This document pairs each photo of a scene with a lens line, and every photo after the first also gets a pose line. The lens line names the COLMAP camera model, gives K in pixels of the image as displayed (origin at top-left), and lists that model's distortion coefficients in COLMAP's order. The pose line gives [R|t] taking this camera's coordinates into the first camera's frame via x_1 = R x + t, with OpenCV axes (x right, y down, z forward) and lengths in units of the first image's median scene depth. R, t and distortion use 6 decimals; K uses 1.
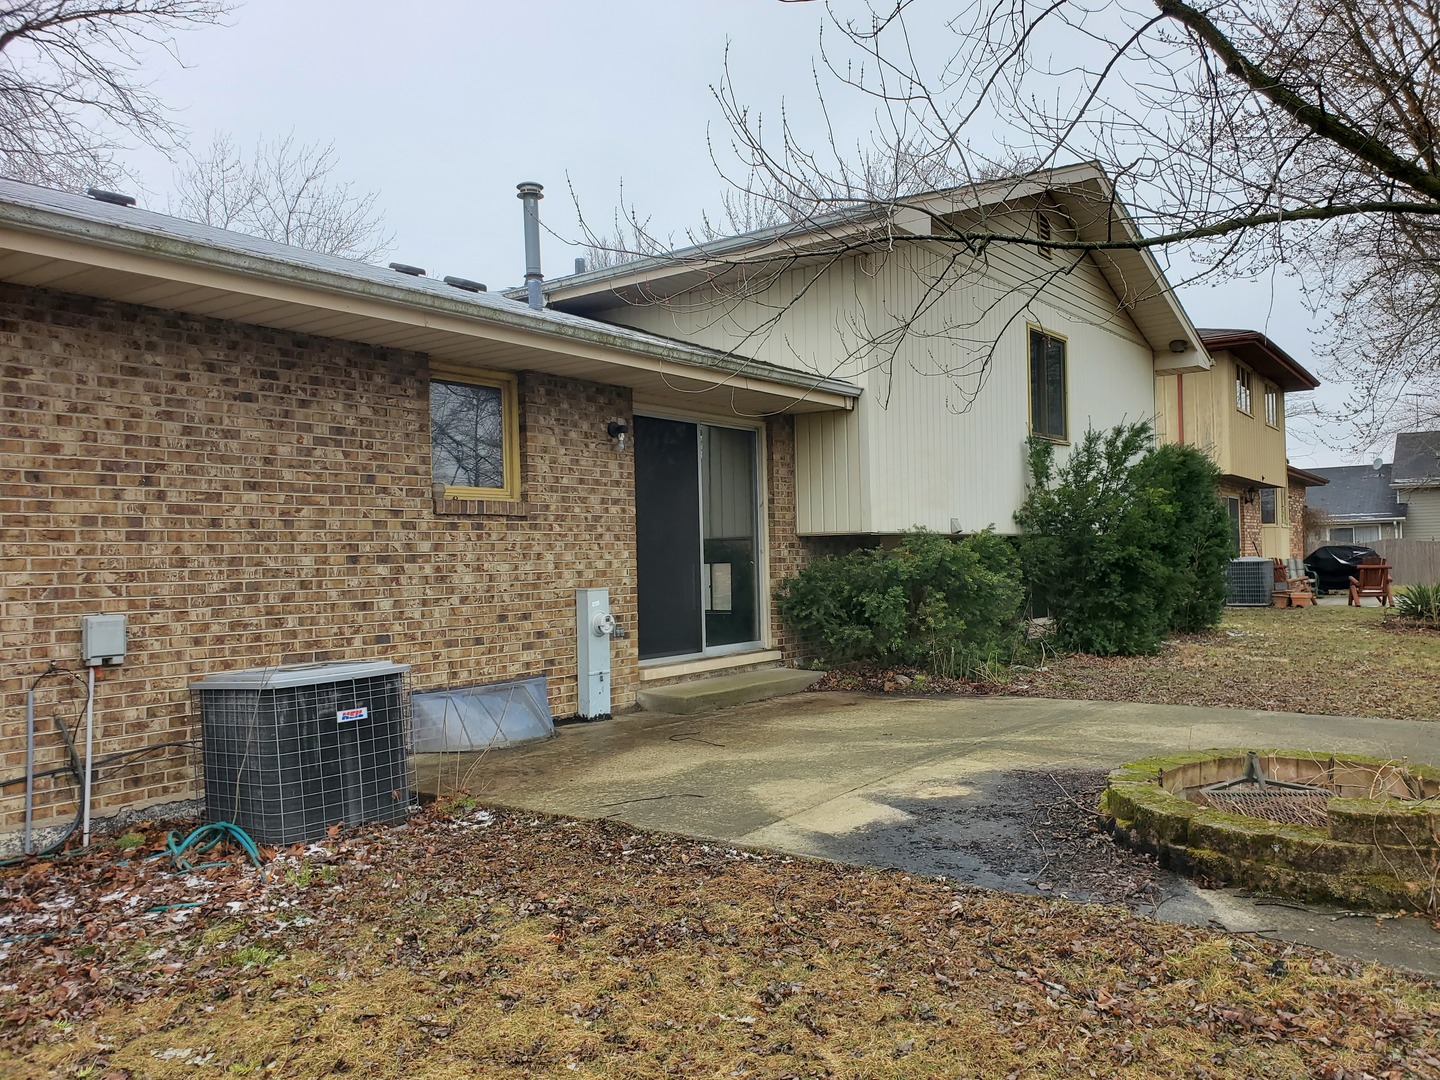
lens RADIAL K [[1104.9, 0, 719.0], [0, 1104.9, 535.9], [0, 0, 1]] dist [0.040702, -0.011062]
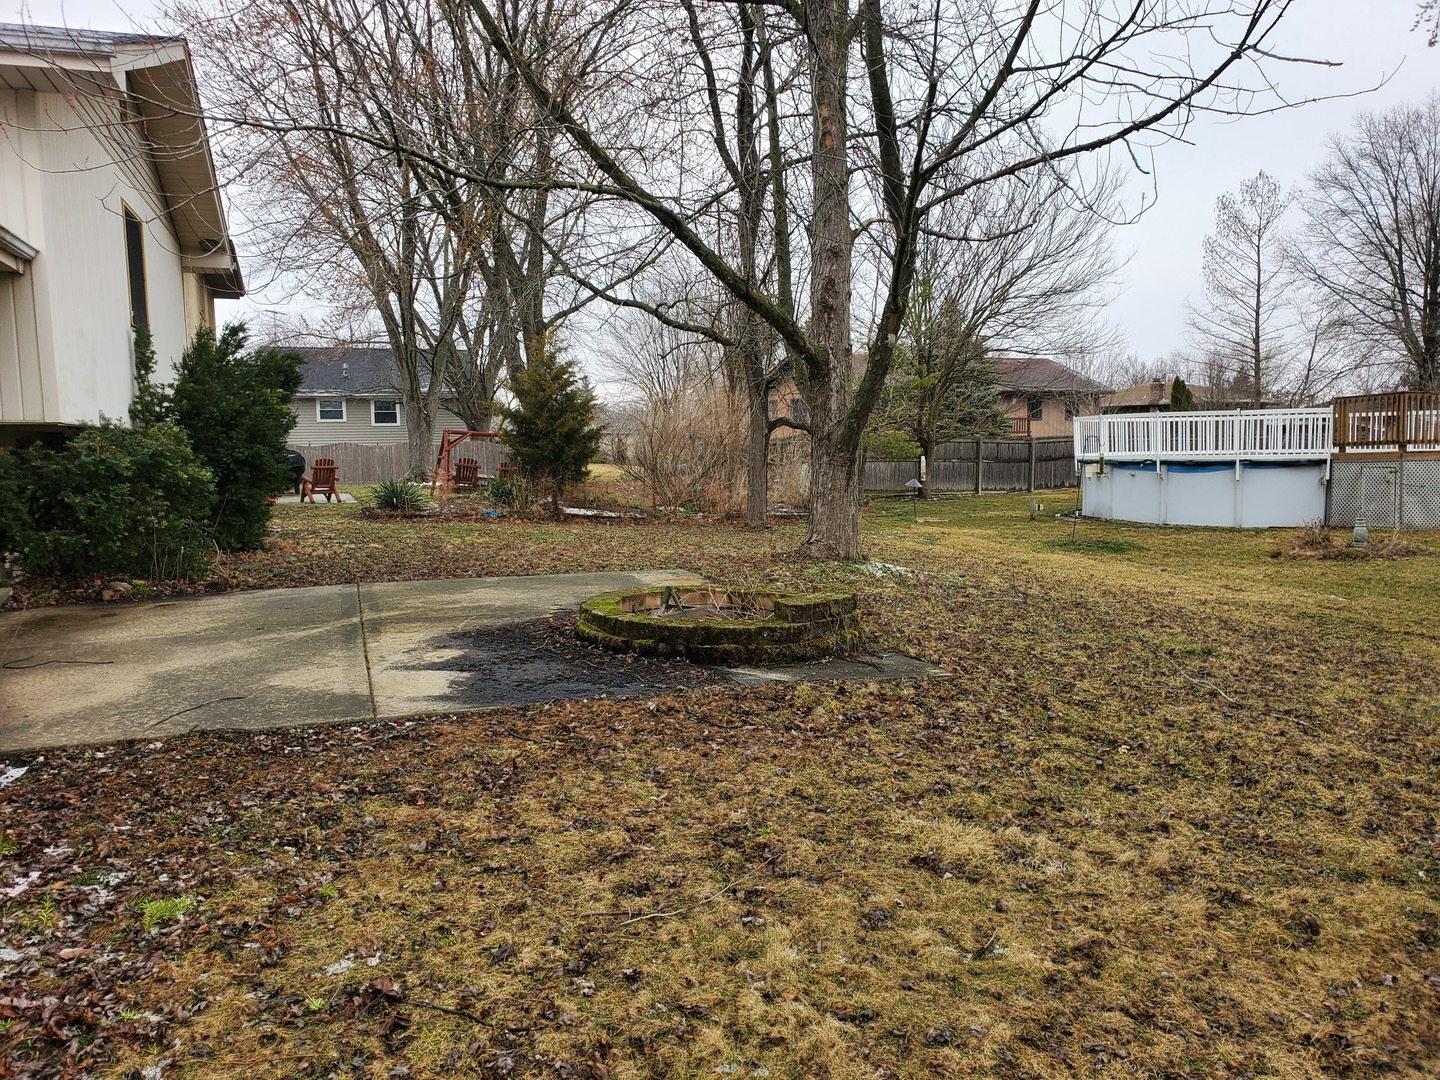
lens RADIAL K [[1104.9, 0, 717.8], [0, 1104.9, 539.3], [0, 0, 1]] dist [0.040702, -0.011062]
pose [[0.570000, -0.055941, 0.819738, -0.782984], [-0.016489, 0.996700, 0.079483, 0.027075], [-0.821479, -0.058822, 0.567197, 0.190428]]
